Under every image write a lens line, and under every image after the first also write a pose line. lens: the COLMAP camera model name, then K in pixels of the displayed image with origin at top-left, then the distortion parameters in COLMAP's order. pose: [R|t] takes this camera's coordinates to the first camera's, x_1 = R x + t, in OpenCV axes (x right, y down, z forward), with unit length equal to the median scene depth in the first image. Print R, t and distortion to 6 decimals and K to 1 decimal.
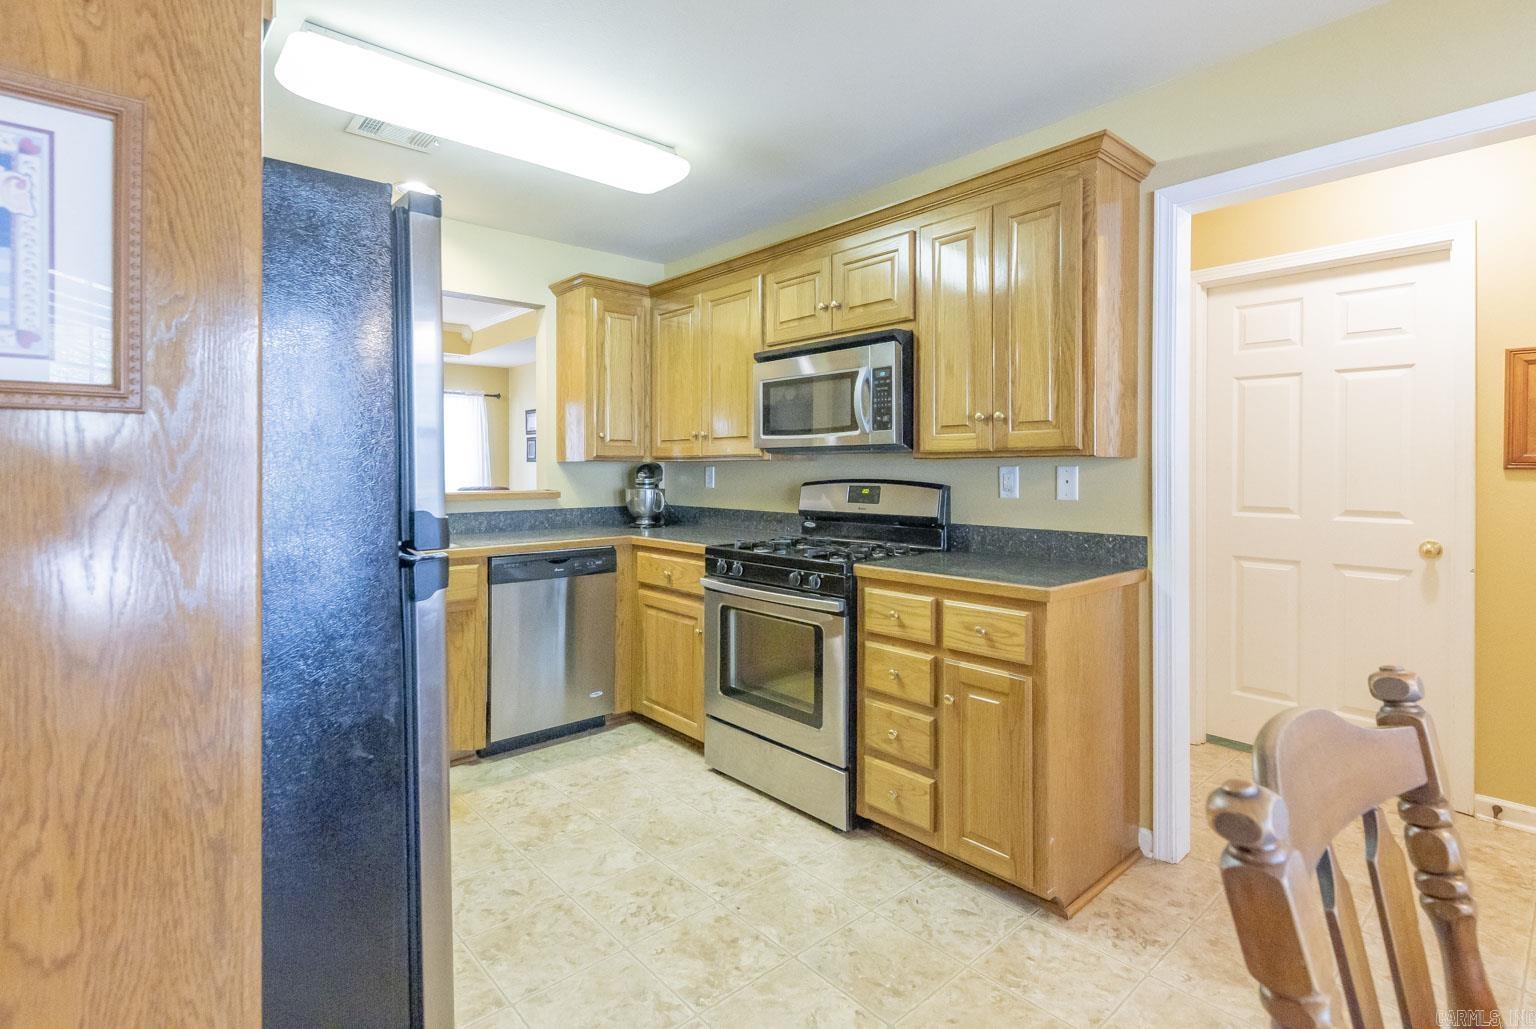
lens RADIAL K [[740.2, 0, 762.3], [0, 740.2, 470.9], [0, 0, 1]] dist [0.006901, -0.000233]
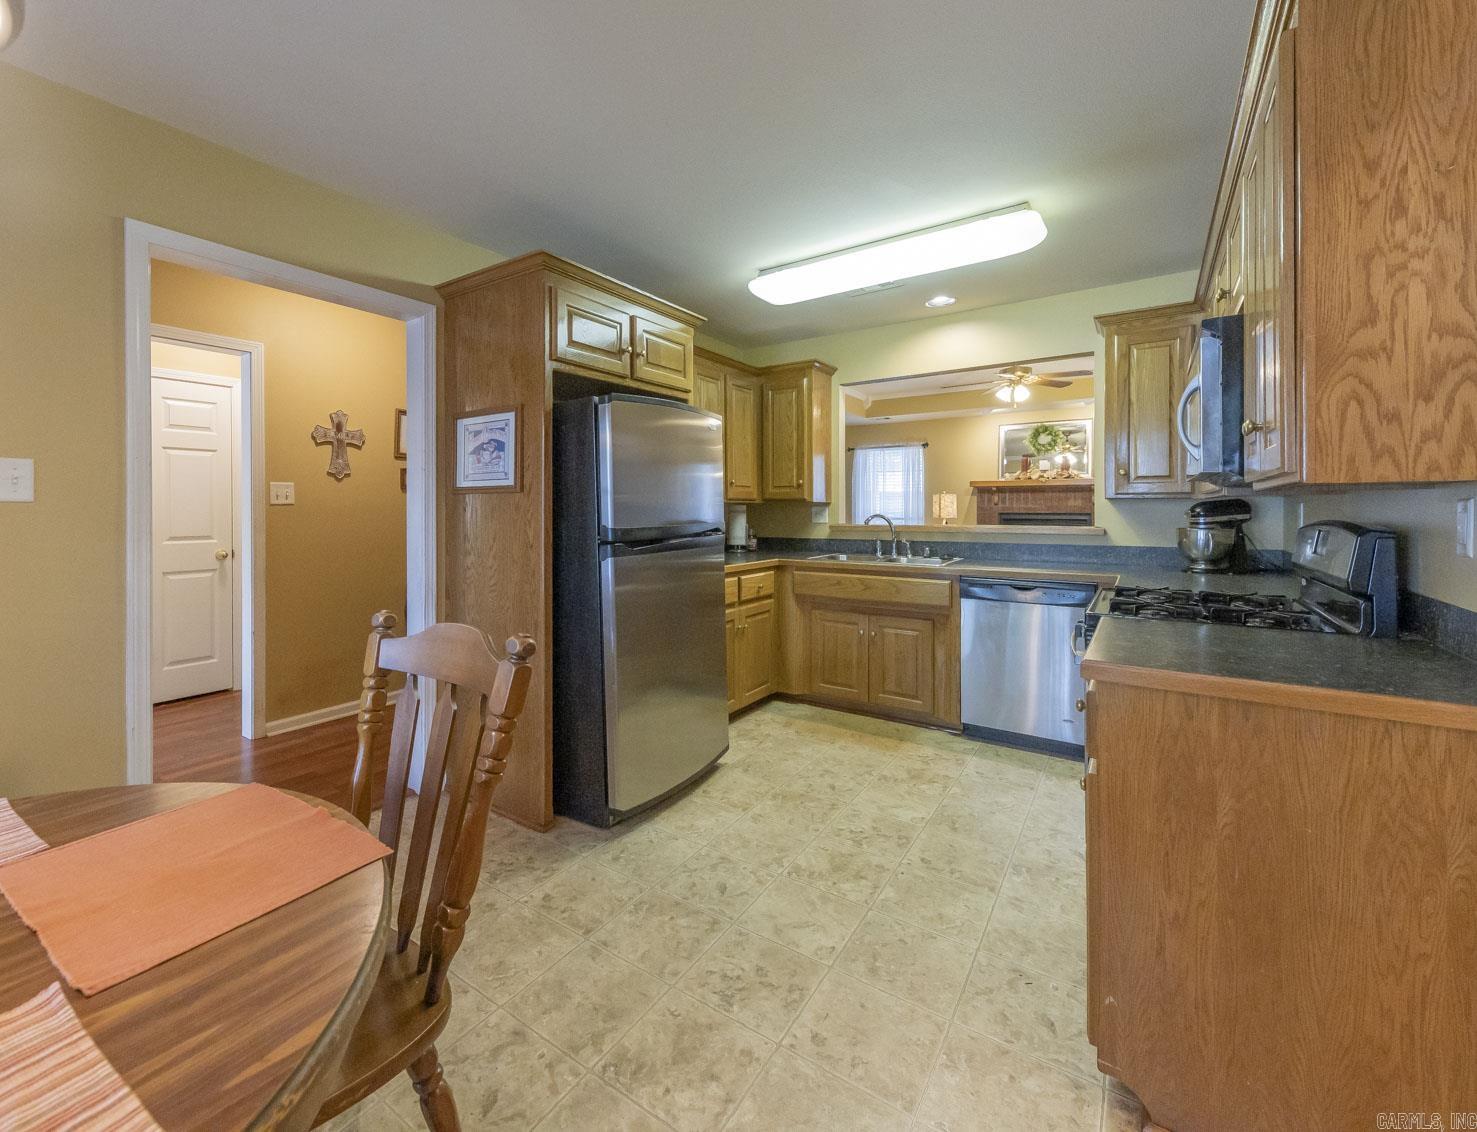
lens RADIAL K [[640.0, 0, 663.7], [0, 640.0, 512.0], [0, 0, 1]] dist [0.004568, 0.000584]
pose [[0.200181, 0.004275, -0.979750, 0.727919], [-0.000444, 0.999991, 0.004273, 0.001204], [0.979759, -0.000420, 0.200181, 0.335088]]
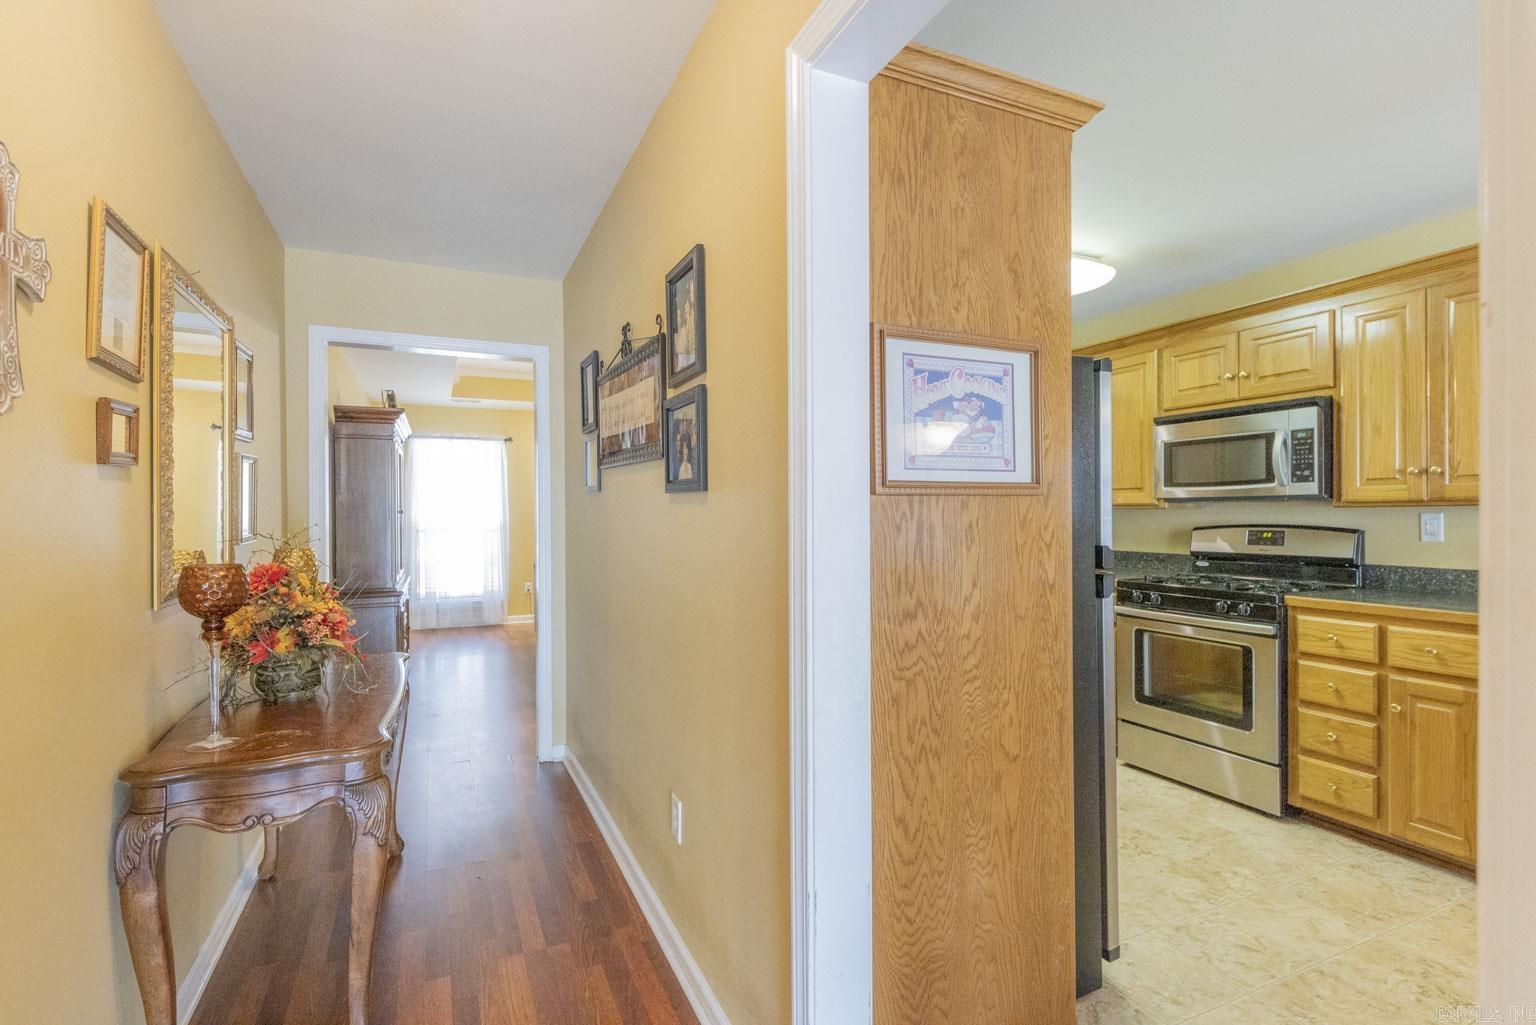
lens RADIAL K [[739.7, 0, 766.5], [0, 739.7, 515.9], [0, 0, 1]] dist [0.000328, -0.004006]
pose [[0.955146, -0.004648, -0.296099, -0.311309], [0.005328, 0.999985, 0.001489, -0.009221], [0.296088, -0.003000, 0.955156, -0.377403]]
